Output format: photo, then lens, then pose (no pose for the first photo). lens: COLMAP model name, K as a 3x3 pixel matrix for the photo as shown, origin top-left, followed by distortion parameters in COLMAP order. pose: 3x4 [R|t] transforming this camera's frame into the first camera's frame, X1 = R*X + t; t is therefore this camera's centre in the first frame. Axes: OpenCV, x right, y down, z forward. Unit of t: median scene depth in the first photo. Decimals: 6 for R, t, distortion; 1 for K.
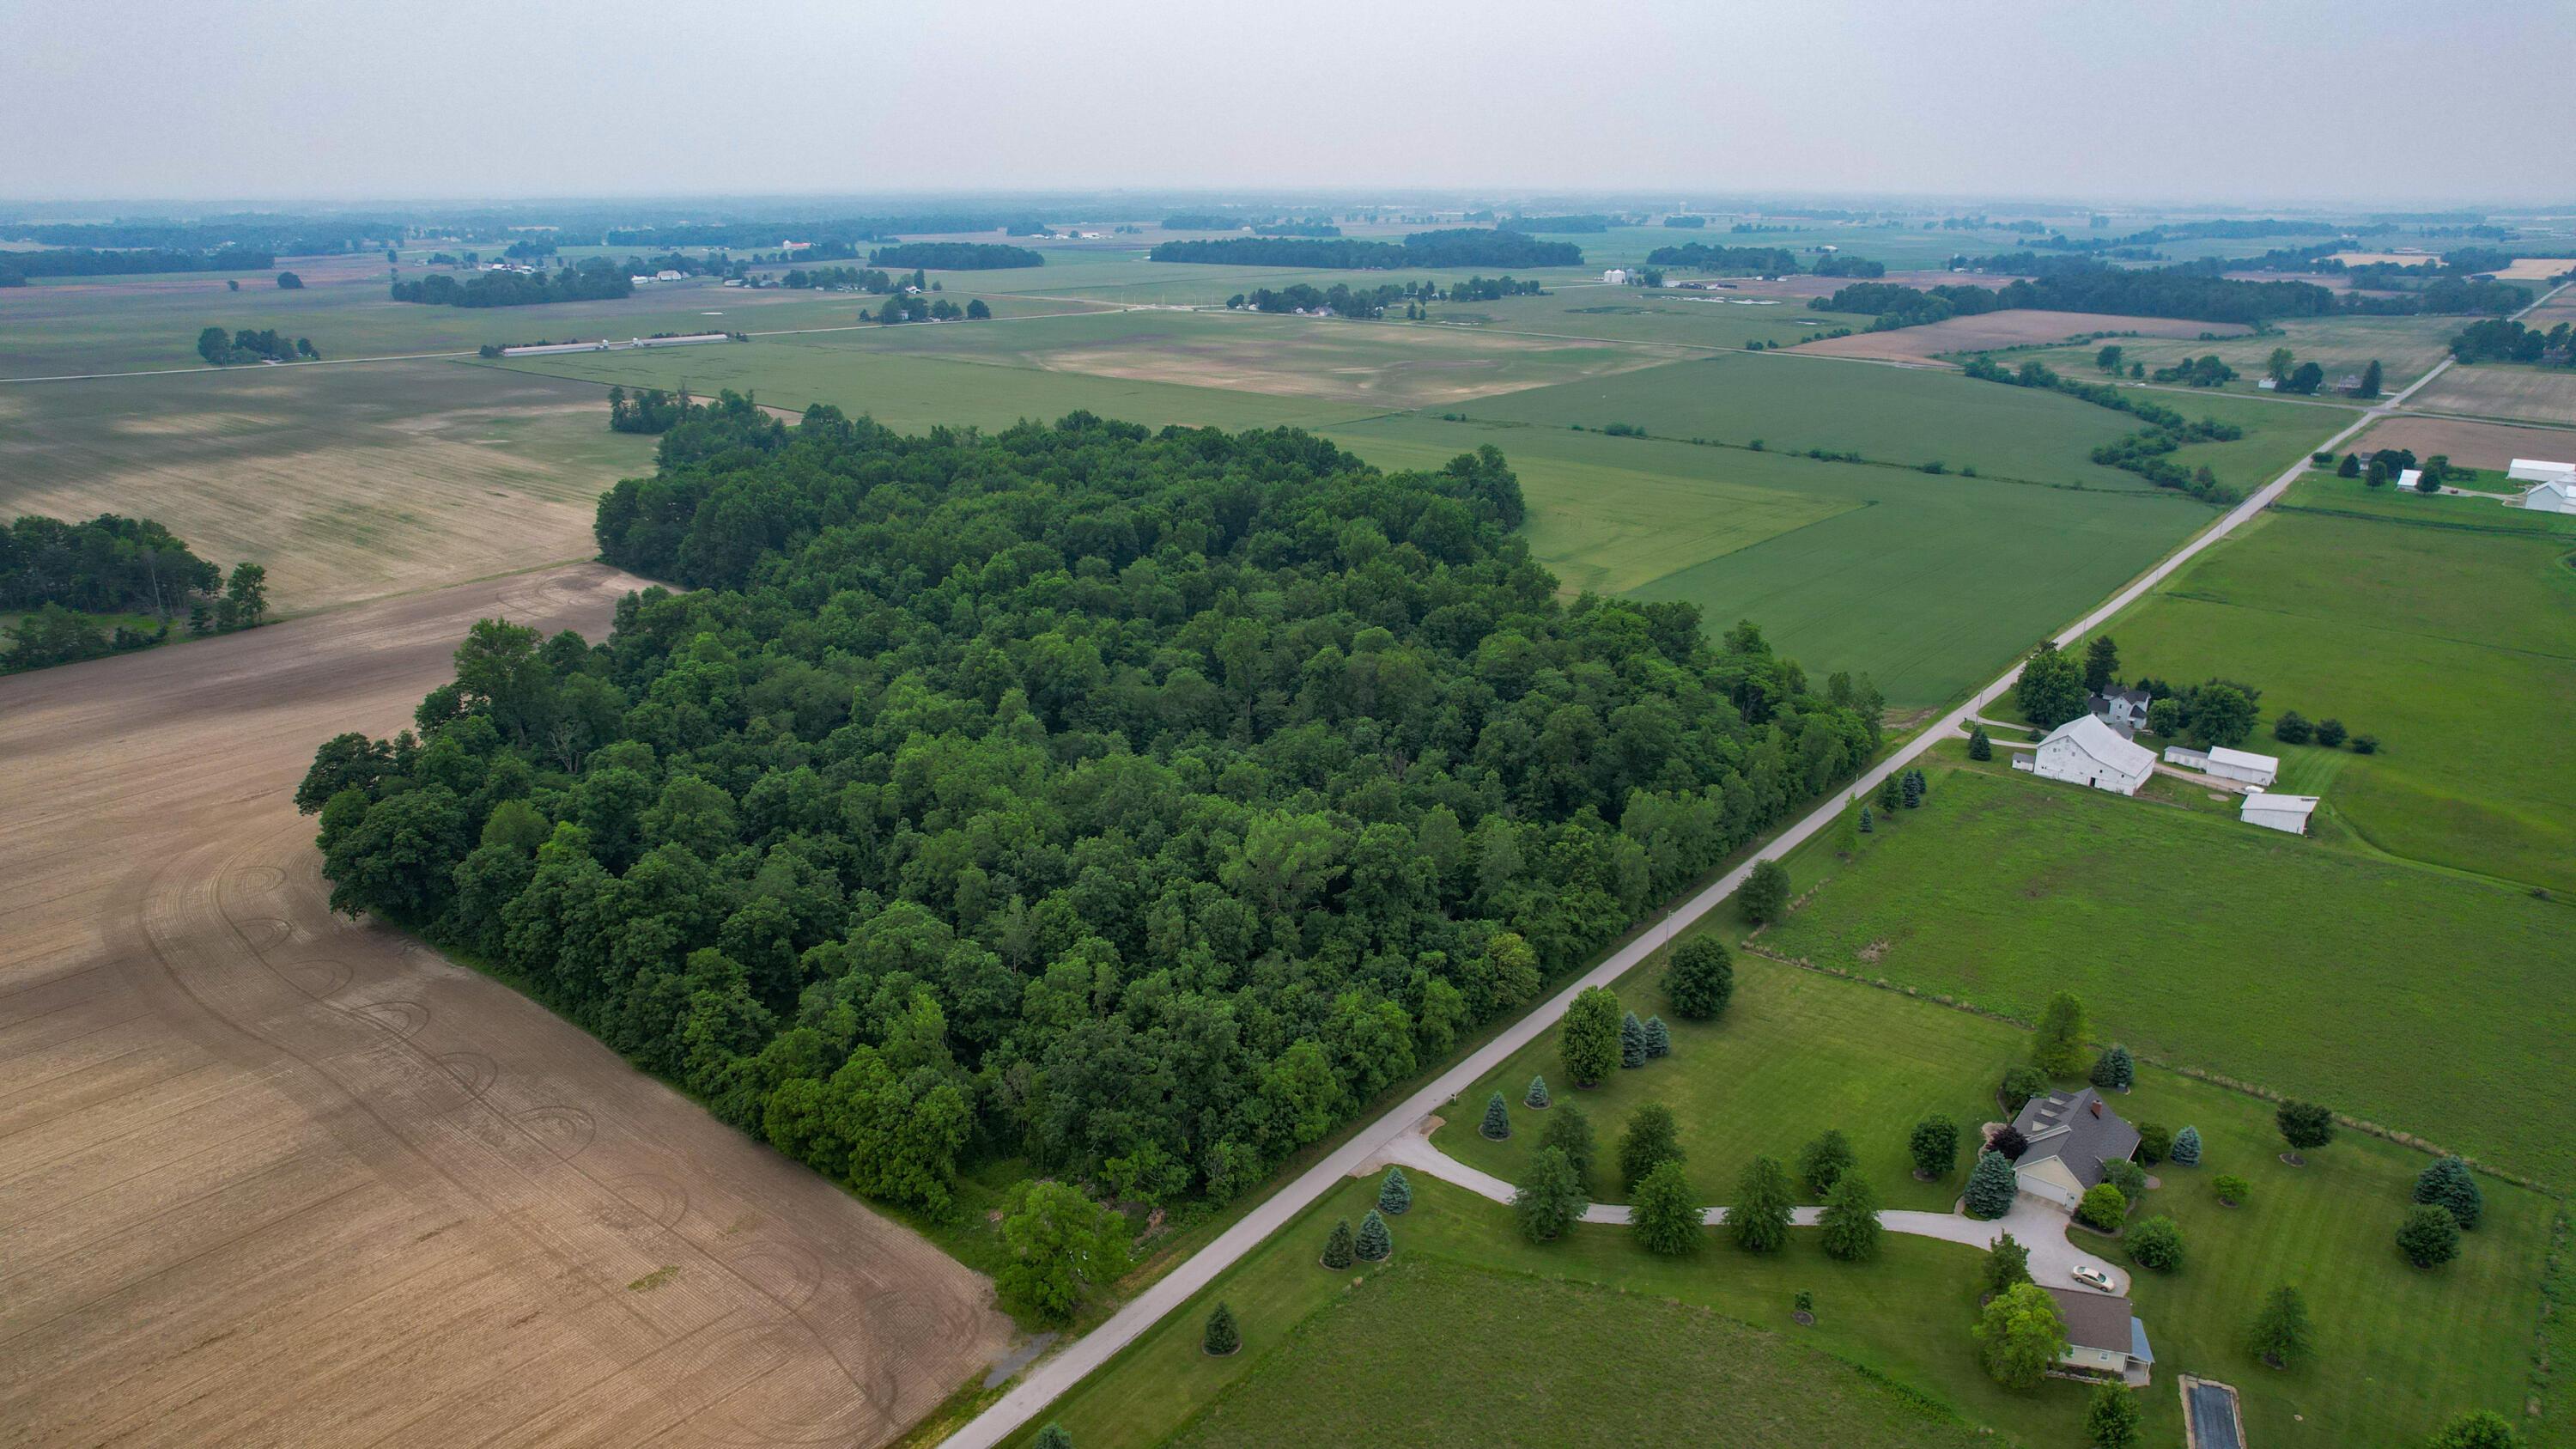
lens RADIAL K [[1645.6, 0, 1292.4], [0, 1645.6, 726.2], [0, 0, 1]] dist [-0.068261, 0.057007]
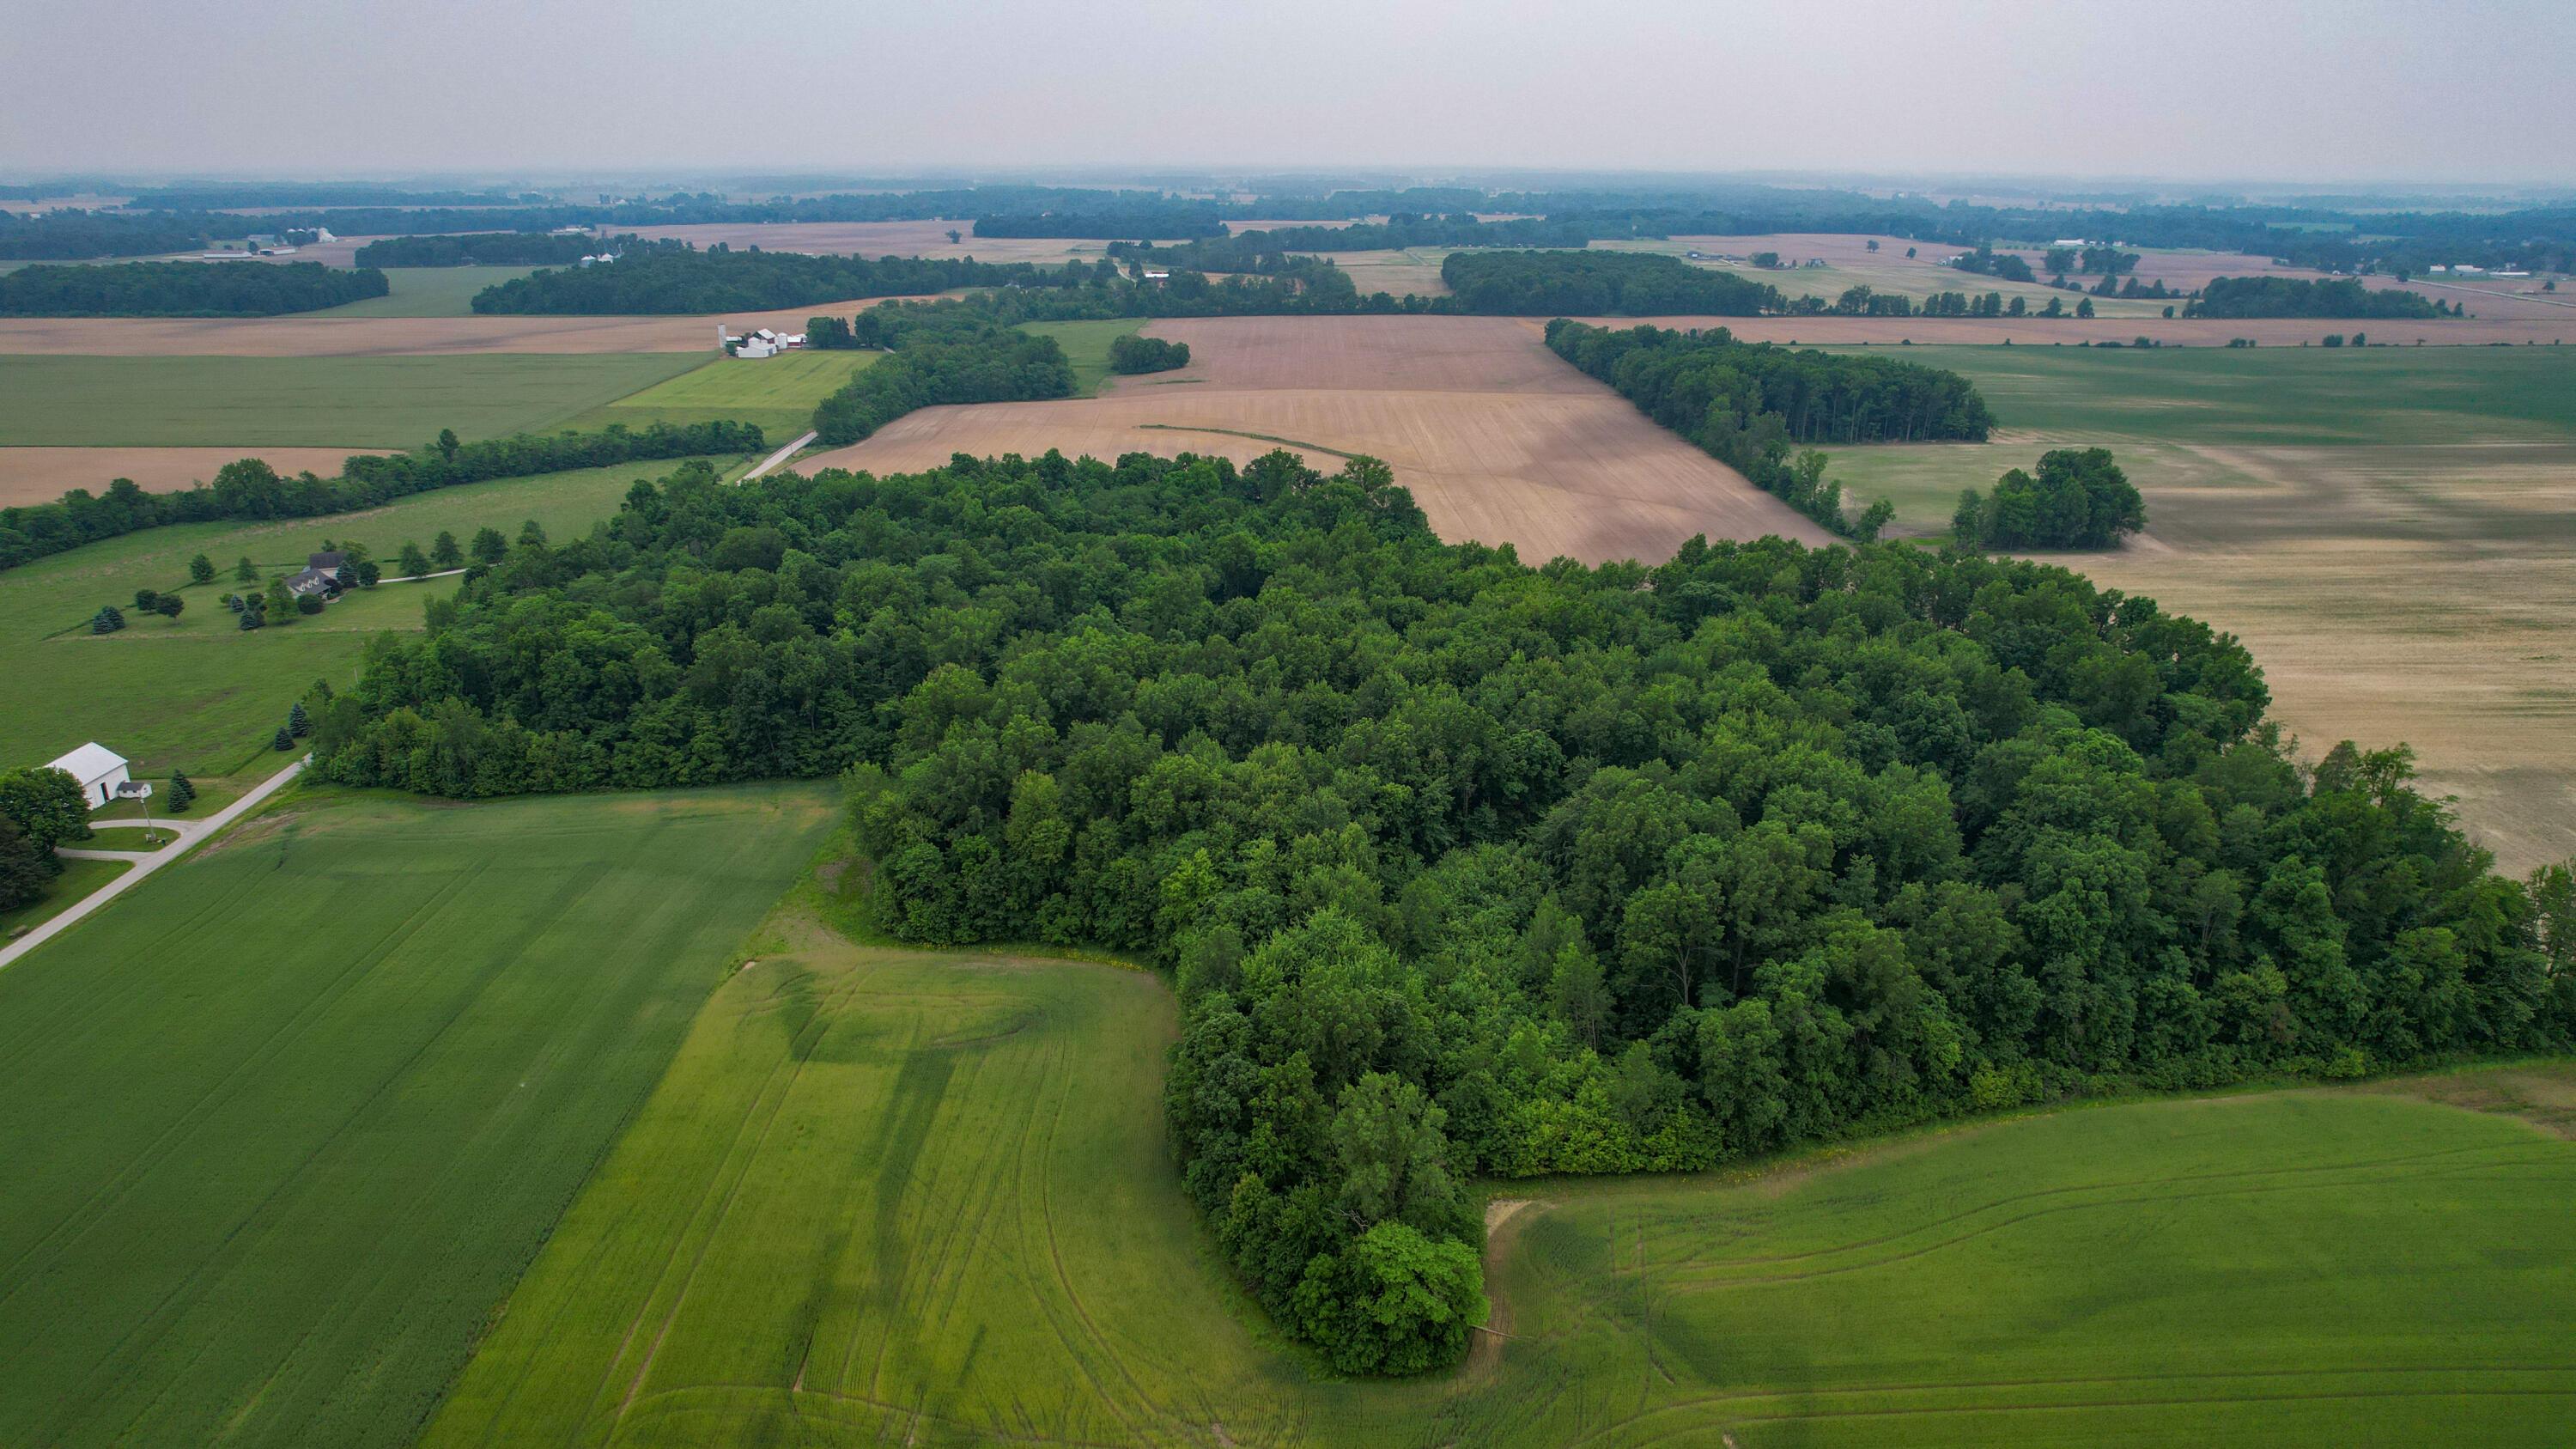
lens RADIAL K [[1645.6, 0, 1280.7], [0, 1645.6, 713.3], [0, 0, 1]] dist [-0.068261, 0.057007]
pose [[-0.759660, 0.208079, -0.616133, 0.156200], [-0.211032, 0.817283, 0.536203, -0.196770], [0.615128, 0.537355, -0.576946, 0.582061]]
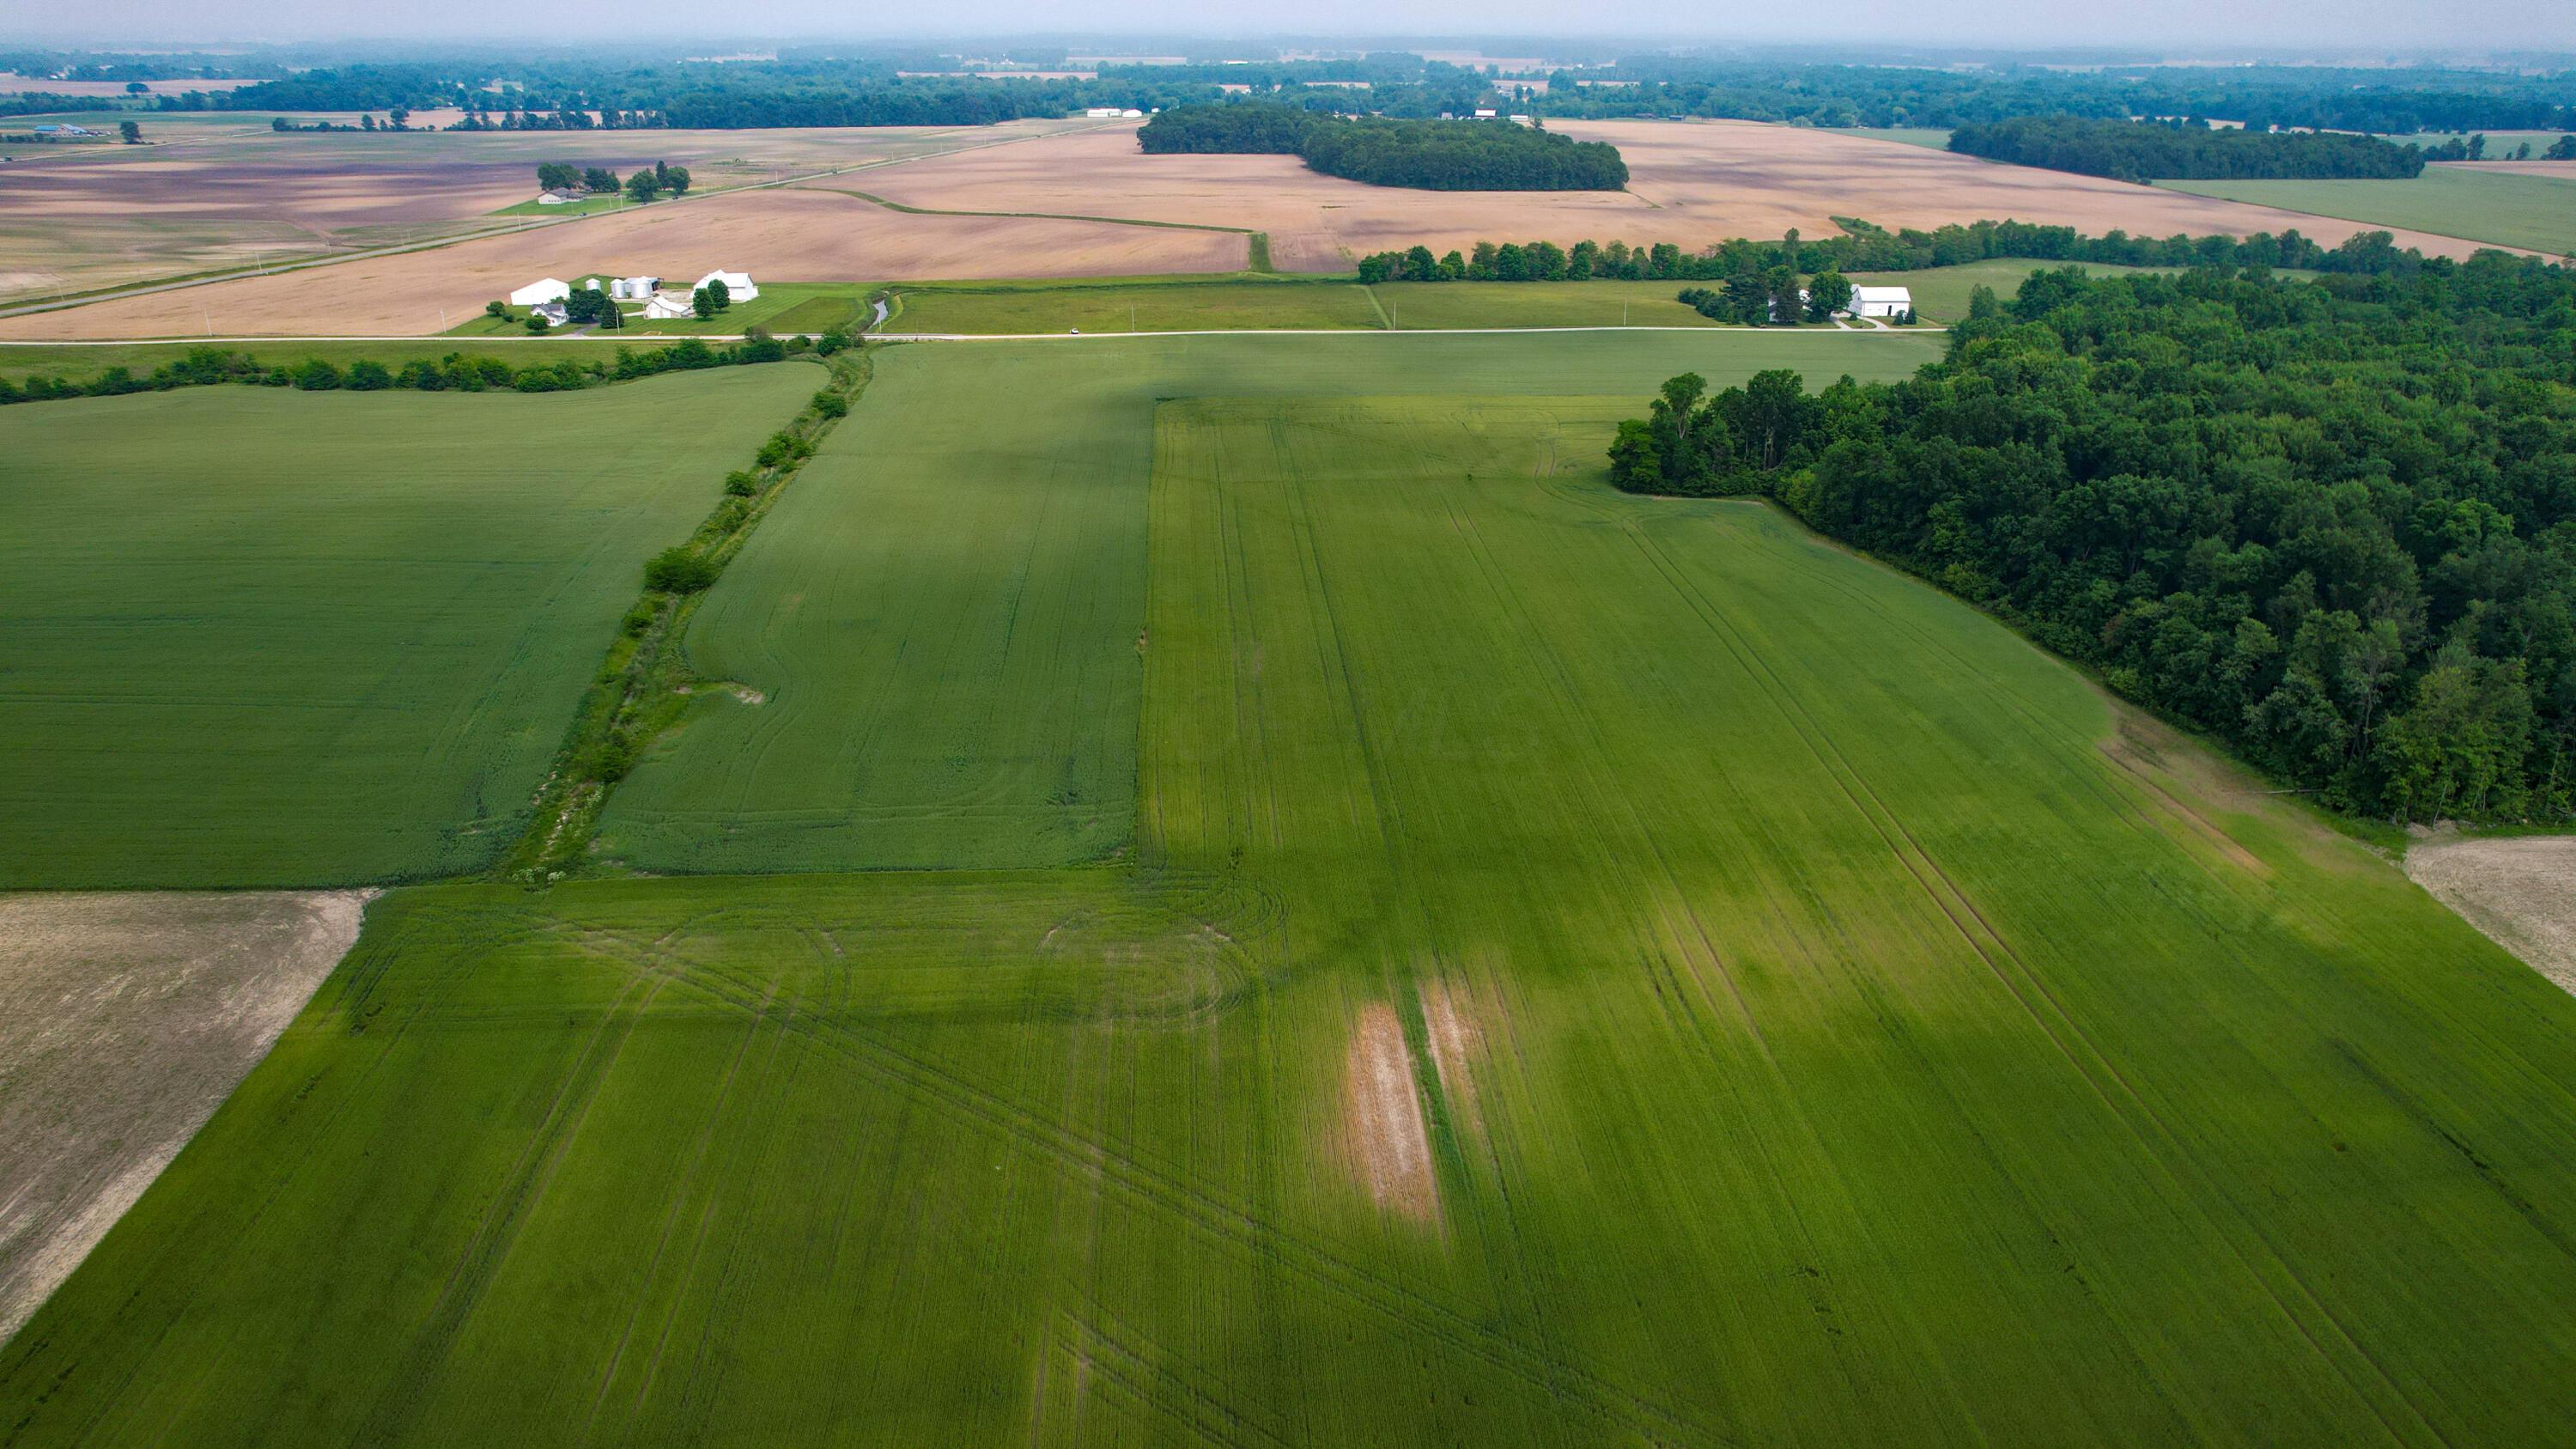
lens RADIAL K [[1645.6, 0, 1294.5], [0, 1645.6, 734.8], [0, 0, 1]] dist [-0.068261, 0.057007]
pose [[-0.677201, -0.301120, 0.671361, -0.129463], [0.228632, 0.781145, 0.580981, -0.242506], [-0.699375, 0.546936, -0.460147, 0.766769]]
